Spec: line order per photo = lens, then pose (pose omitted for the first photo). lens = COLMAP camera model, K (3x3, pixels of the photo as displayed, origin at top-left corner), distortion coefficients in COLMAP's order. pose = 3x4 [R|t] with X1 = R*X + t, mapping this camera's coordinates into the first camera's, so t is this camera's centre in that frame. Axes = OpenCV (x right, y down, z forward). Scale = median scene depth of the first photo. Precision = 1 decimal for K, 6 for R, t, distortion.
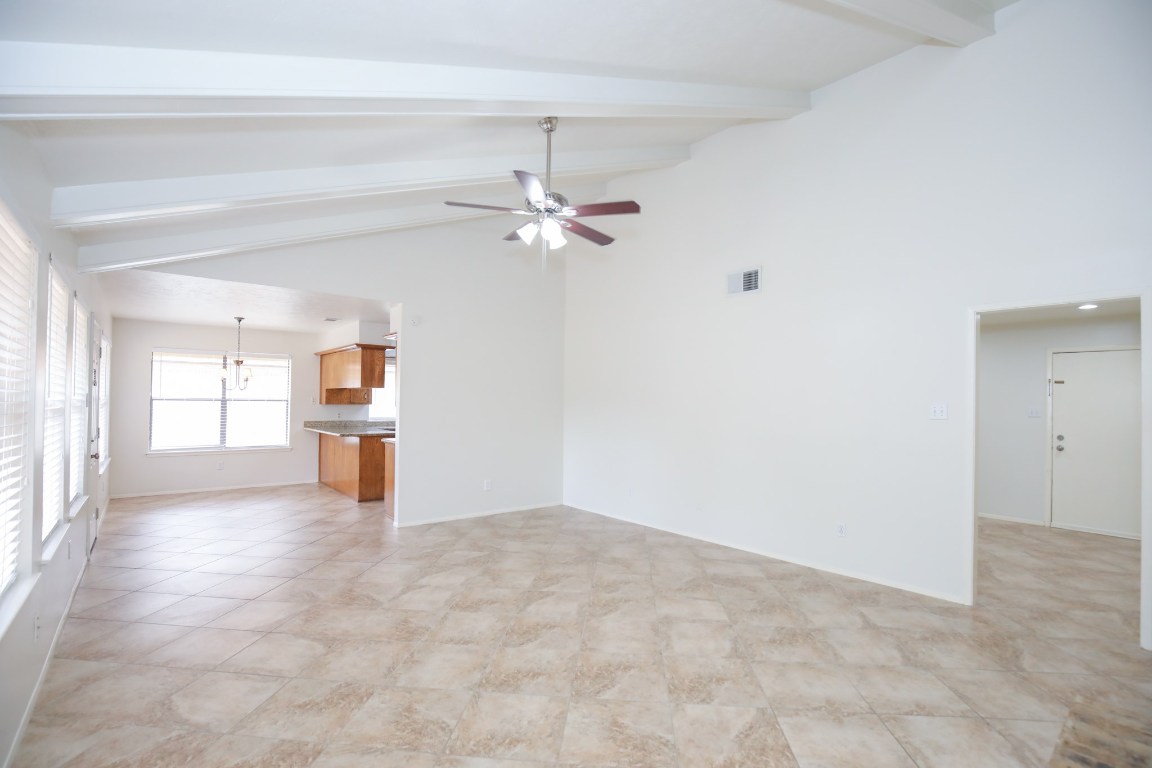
lens RADIAL K [[531.5, 0, 574.9], [0, 531.5, 397.7], [0, 0, 1]] dist [-0.023714, 0.000989]
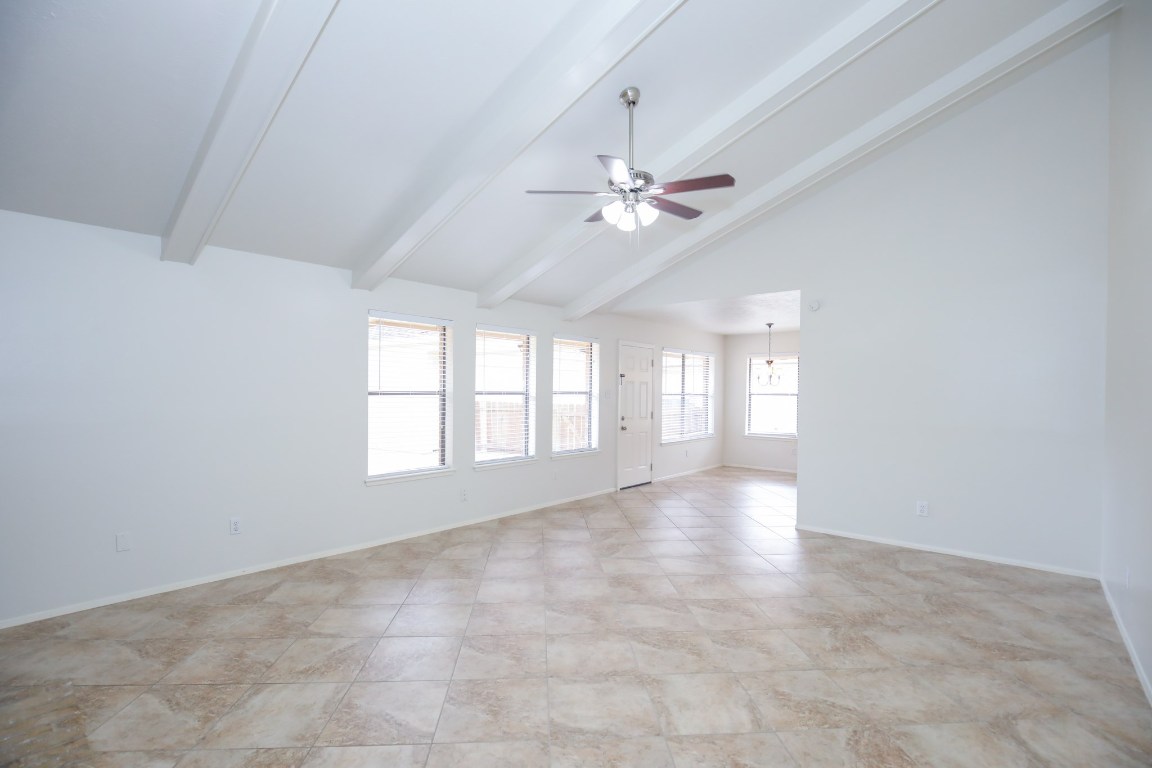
lens RADIAL K [[526.0, 0, 571.3], [0, 526.0, 394.0], [0, 0, 1]] dist [-0.025741, 0.000824]
pose [[0.161416, -0.003867, -0.986879, 0.866904], [0.000872, 0.999992, -0.003775, 0.015332], [0.986886, -0.000251, 0.161418, 0.754367]]
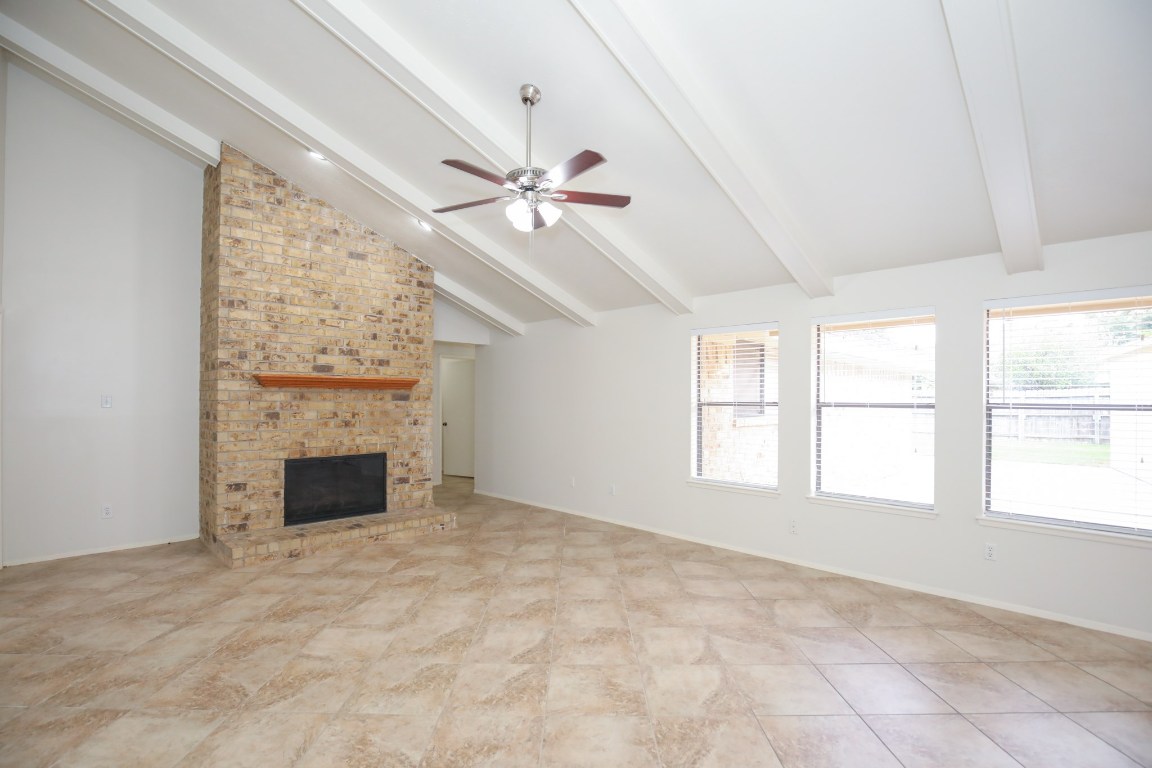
lens RADIAL K [[528.0, 0, 579.9], [0, 528.0, 391.5], [0, 0, 1]] dist [-0.023581, 0.000820]
pose [[-0.994773, -0.017352, -0.100624, -0.057205], [-0.014961, 0.999589, -0.024463, 0.015181], [0.101007, -0.022830, -0.994624, 1.937973]]
